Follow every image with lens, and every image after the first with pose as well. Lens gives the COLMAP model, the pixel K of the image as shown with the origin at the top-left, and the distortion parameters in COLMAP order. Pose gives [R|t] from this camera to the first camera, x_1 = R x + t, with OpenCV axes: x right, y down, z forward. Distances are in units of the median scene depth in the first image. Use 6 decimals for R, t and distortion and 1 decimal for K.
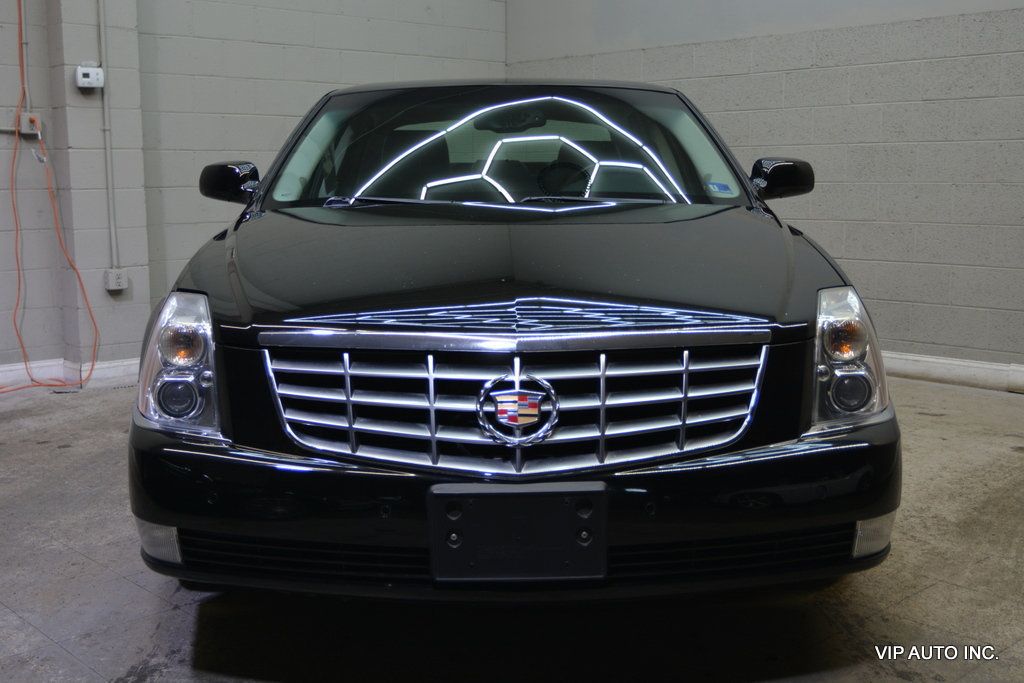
lens RADIAL K [[1156.0, 0, 512.0], [0, 1156.0, 341.5], [0, 0, 1]] dist [-0.008927, 0.015128]
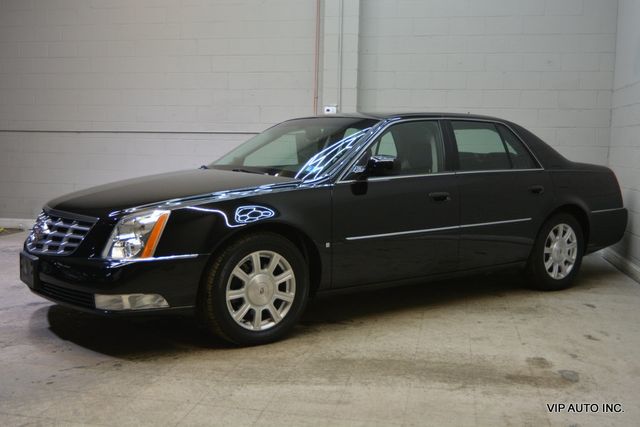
lens RADIAL K [[701.1, 0, 320.0], [0, 701.1, 213.5], [0, 0, 1]] dist [-0.004022, 0.004939]
pose [[0.576711, 0.098511, -0.810987, 0.772415], [-0.140165, 0.989914, 0.020571, -0.053746], [0.804834, 0.101809, 0.584702, 0.192944]]
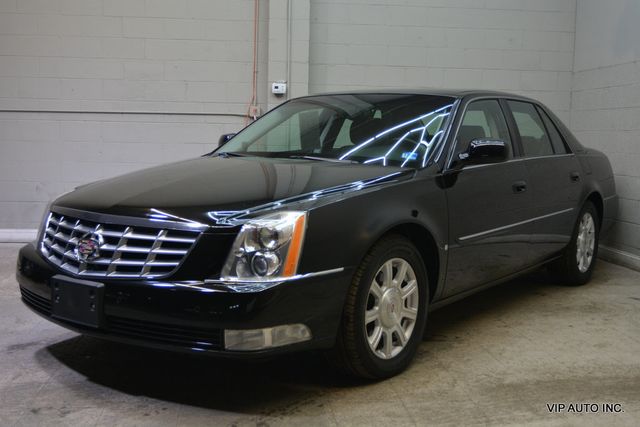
lens RADIAL K [[763.1, 0, 320.0], [0, 763.1, 213.5], [0, 0, 1]] dist [-0.003555, 0.007726]
pose [[0.797102, 0.084946, -0.597840, 0.476796], [-0.111848, 0.993694, -0.007935, -0.017315], [0.593396, 0.073192, 0.801576, 0.027770]]
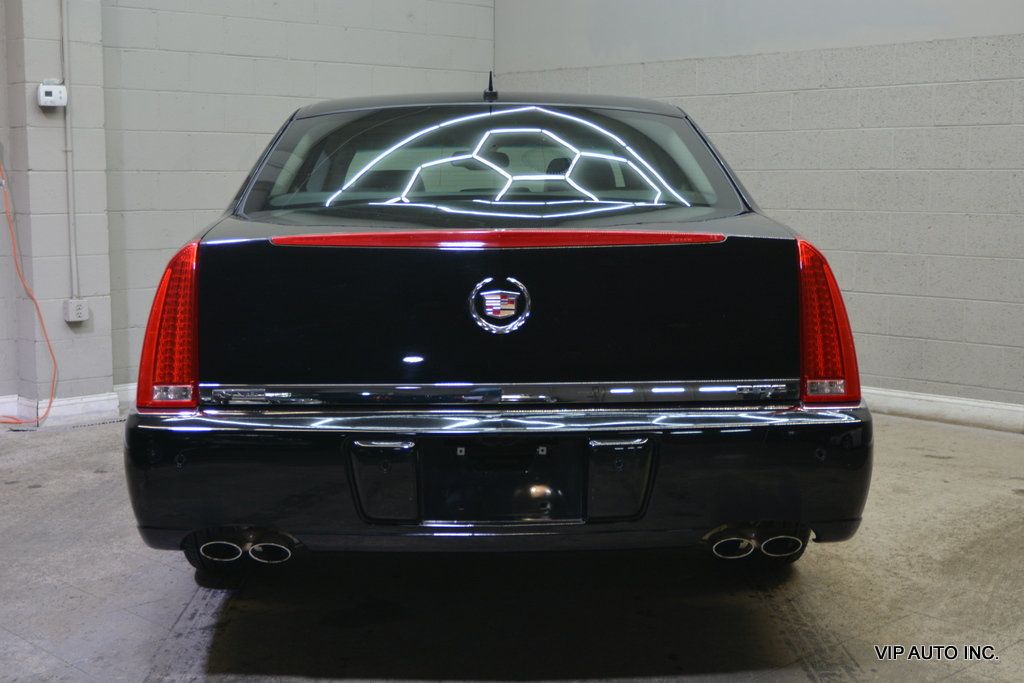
lens RADIAL K [[1401.4, 0, 512.0], [0, 1401.4, 341.5], [0, 0, 1]] dist [0.005472, 0.008649]
pose [[0.999923, 0.004480, 0.011607, -0.003818], [-0.004194, 0.999689, -0.024563, -0.002203], [-0.011714, 0.024512, 0.999631, -0.141710]]
